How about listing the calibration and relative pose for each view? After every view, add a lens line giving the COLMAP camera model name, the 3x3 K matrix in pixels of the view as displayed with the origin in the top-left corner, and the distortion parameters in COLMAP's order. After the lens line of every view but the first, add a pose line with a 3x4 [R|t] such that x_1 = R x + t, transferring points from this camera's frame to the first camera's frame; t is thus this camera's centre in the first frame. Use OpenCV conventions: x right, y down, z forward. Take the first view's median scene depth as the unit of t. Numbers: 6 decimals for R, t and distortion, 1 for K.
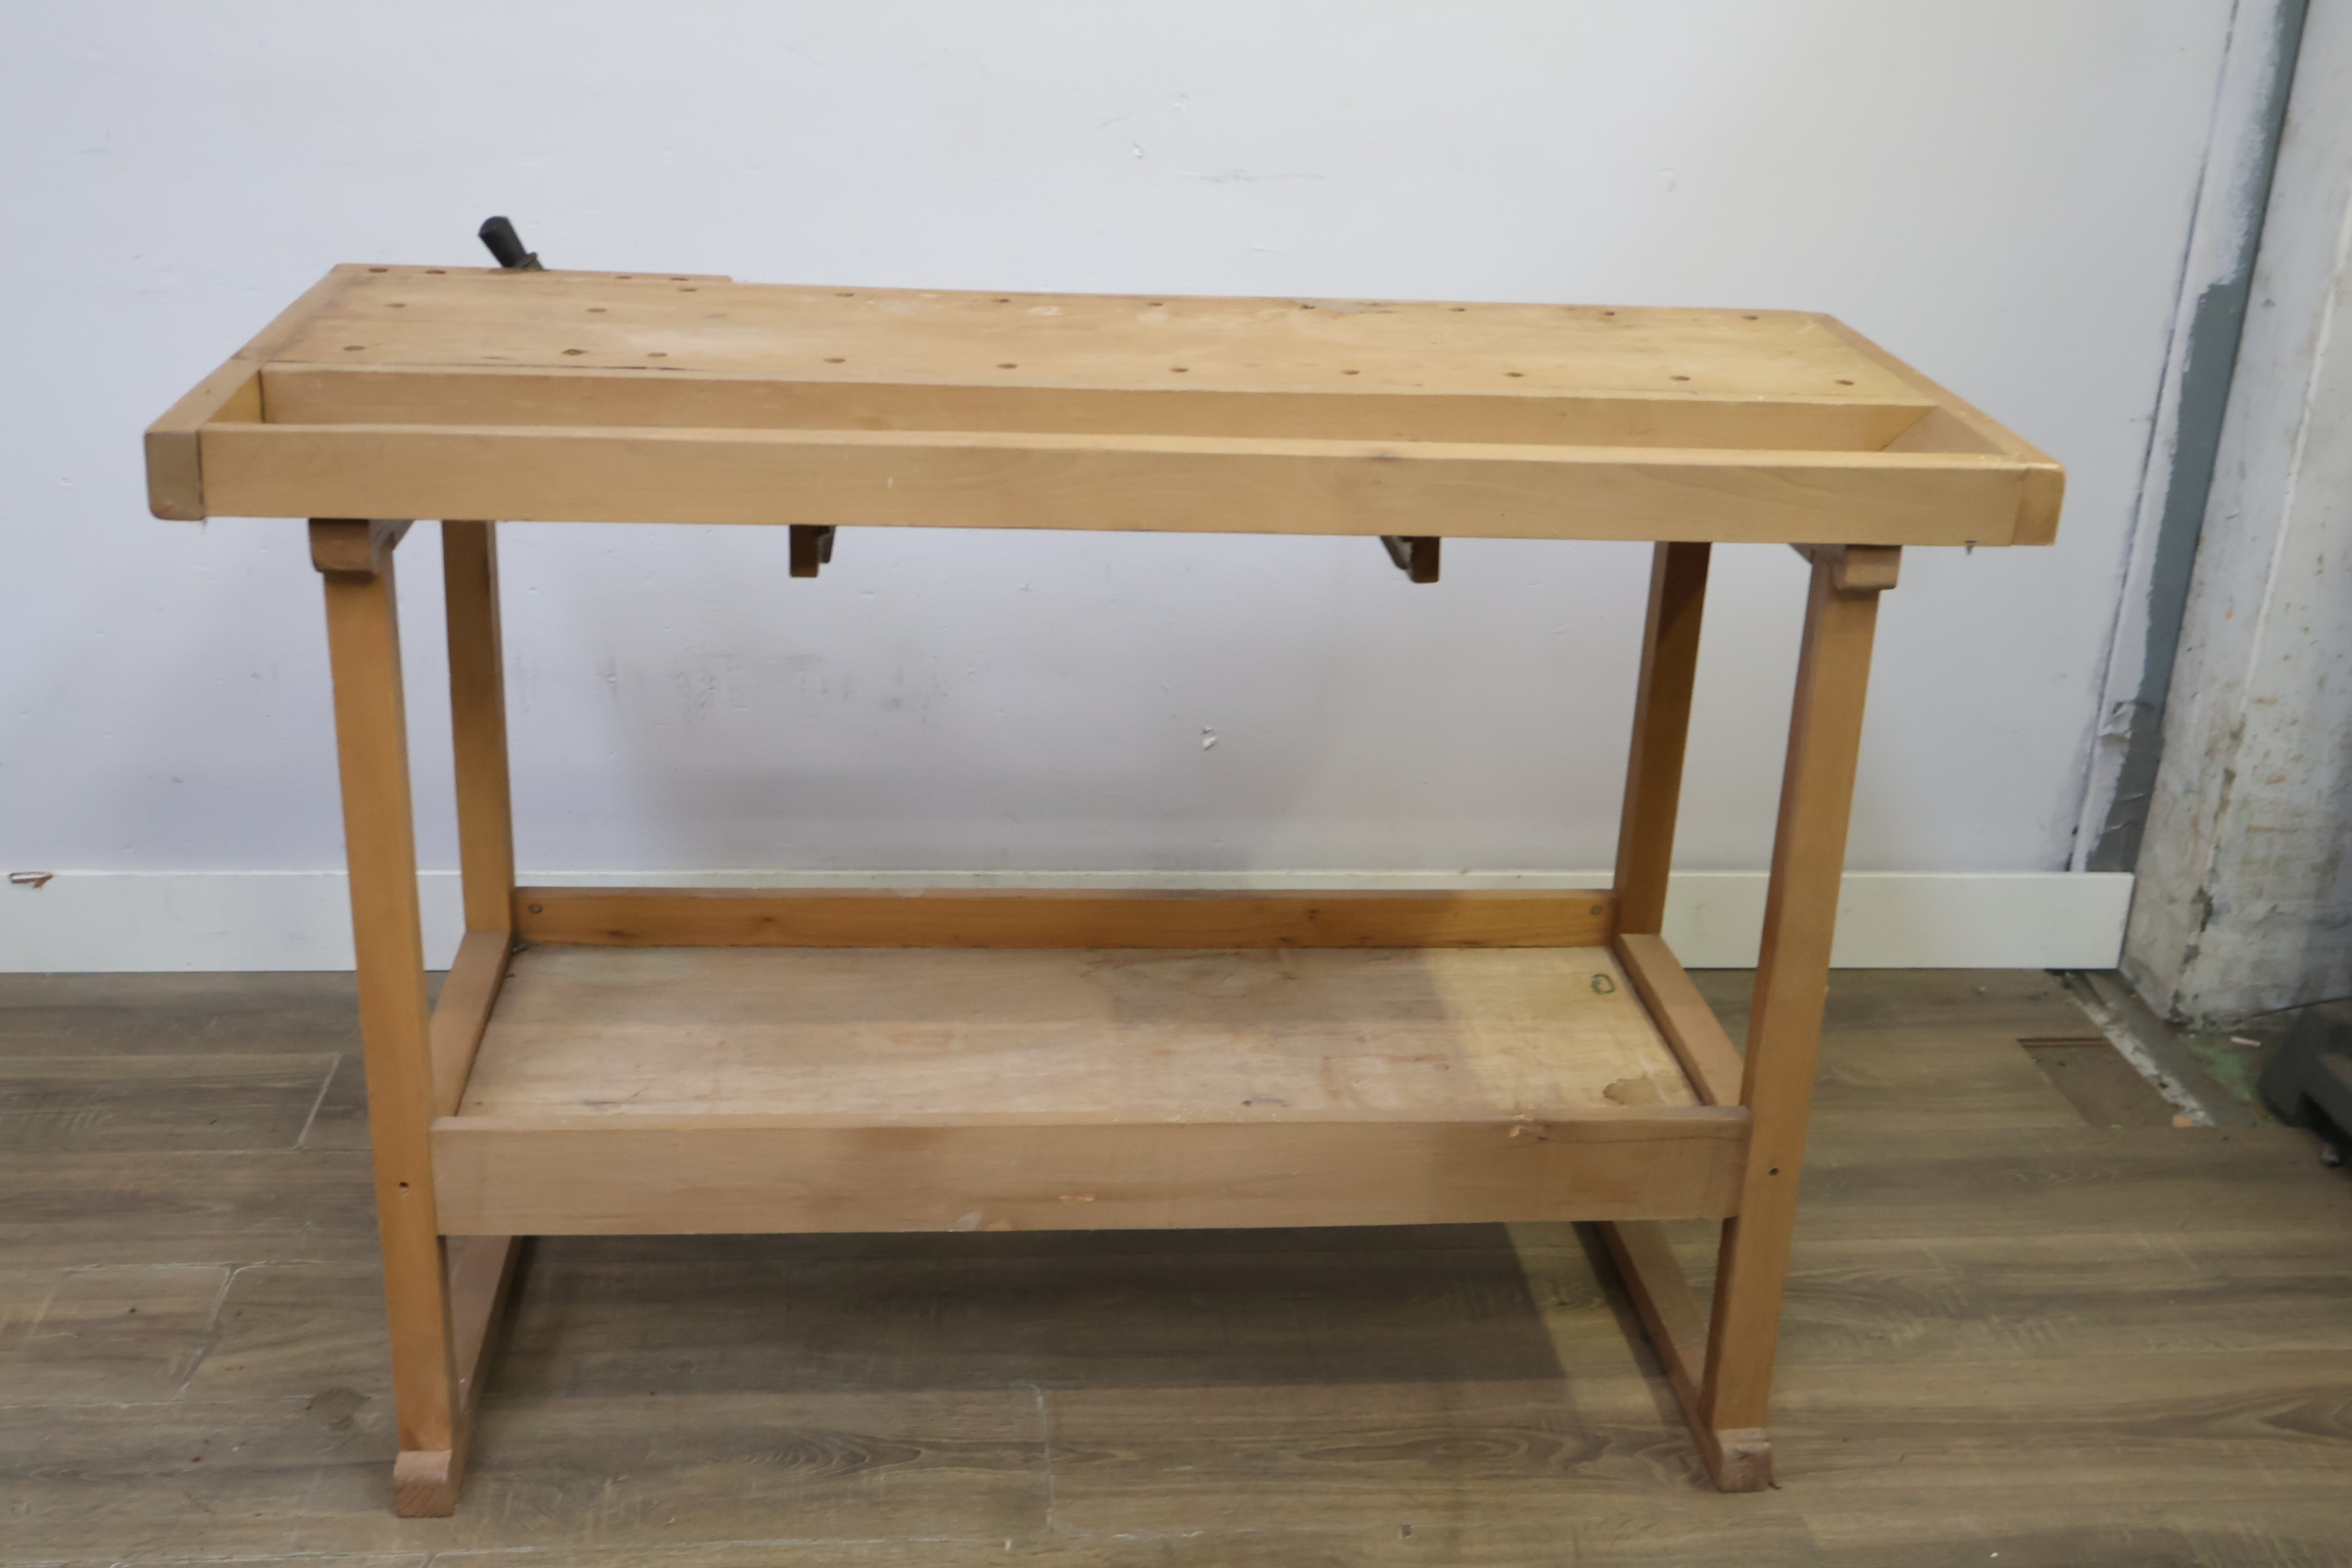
lens RADIAL K [[2502.0, 0, 1173.8], [0, 2502.0, 789.1], [0, 0, 1]] dist [0.001493, 0.000618]
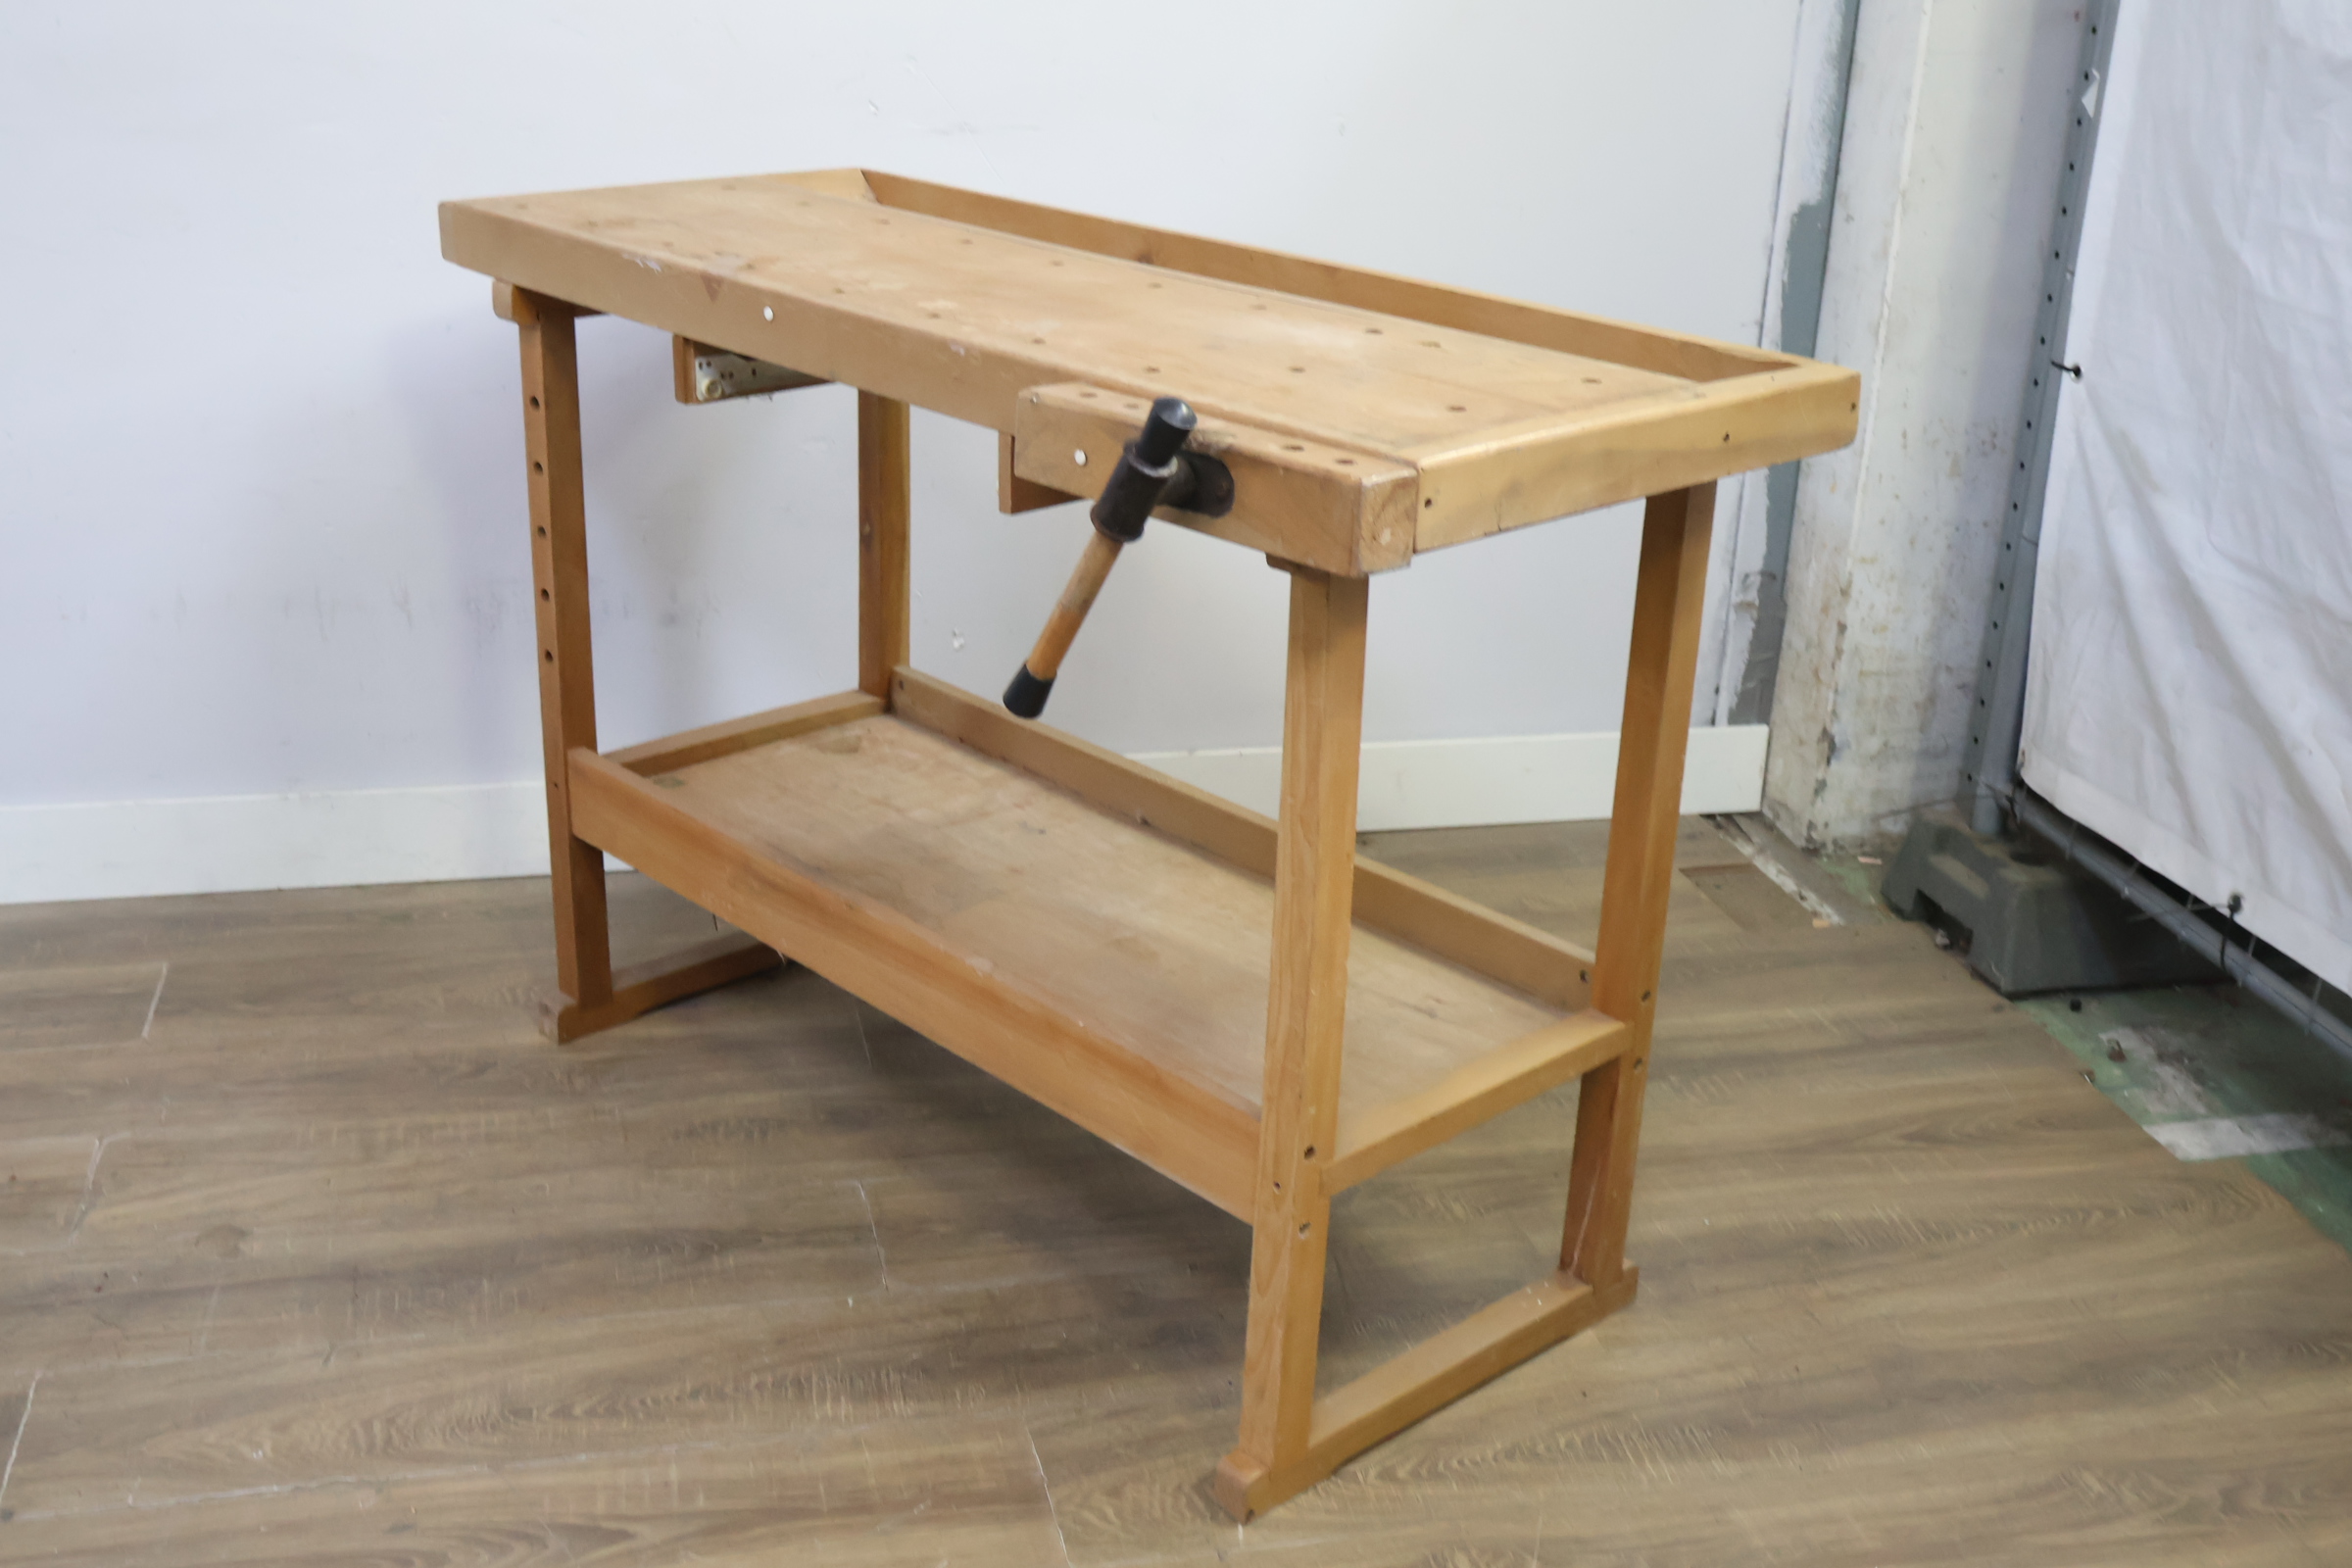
lens RADIAL K [[2510.1, 0, 1156.8], [0, 2510.1, 785.0], [0, 0, 1]] dist [-0.002240, 0.011488]
pose [[0.990769, -0.054307, 0.124205, -0.045294], [0.056250, 0.998342, -0.012185, 0.070161], [-0.123337, 0.019059, 0.992182, -0.124581]]
